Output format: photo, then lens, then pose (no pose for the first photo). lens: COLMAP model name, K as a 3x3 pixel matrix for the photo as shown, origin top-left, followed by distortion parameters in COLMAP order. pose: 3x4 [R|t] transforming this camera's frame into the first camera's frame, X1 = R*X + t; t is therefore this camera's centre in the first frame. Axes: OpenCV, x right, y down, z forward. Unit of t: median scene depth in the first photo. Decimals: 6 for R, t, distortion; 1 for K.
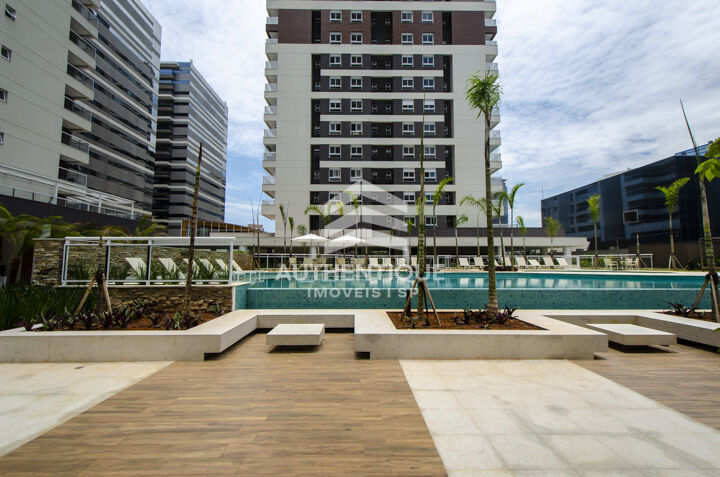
lens RADIAL K [[311.2, 0, 354.1], [0, 311.2, 238.9], [0, 0, 1]] dist [0.010094, -0.001831]
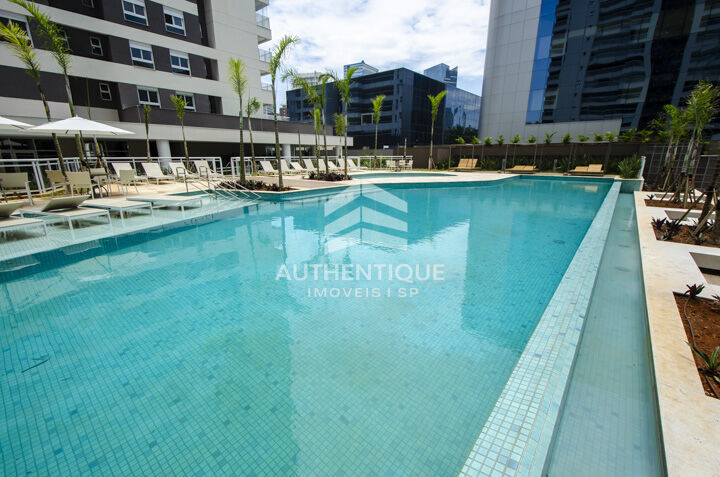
lens RADIAL K [[311.2, 0, 358.7], [0, 311.2, 238.6], [0, 0, 1]] dist [0.010094, -0.001831]
pose [[0.636280, -0.201992, 0.744545, -0.080010], [-0.058562, 0.949682, 0.307691, -0.003748], [-0.769232, -0.239380, 0.592435, 0.231872]]
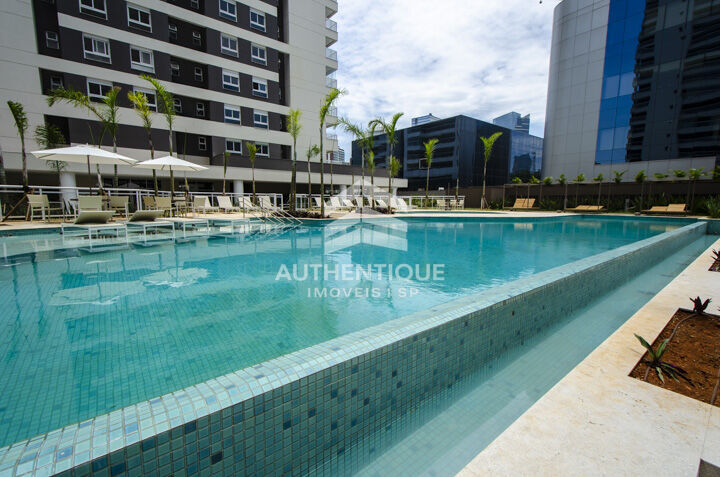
lens RADIAL K [[311.2, 0, 358.3], [0, 311.2, 238.8], [0, 0, 1]] dist [0.010094, -0.001831]
pose [[0.781320, -0.072615, 0.619892, -0.070831], [-0.053733, 0.981695, 0.182723, 0.008066], [-0.621813, -0.176074, 0.763116, 0.195696]]
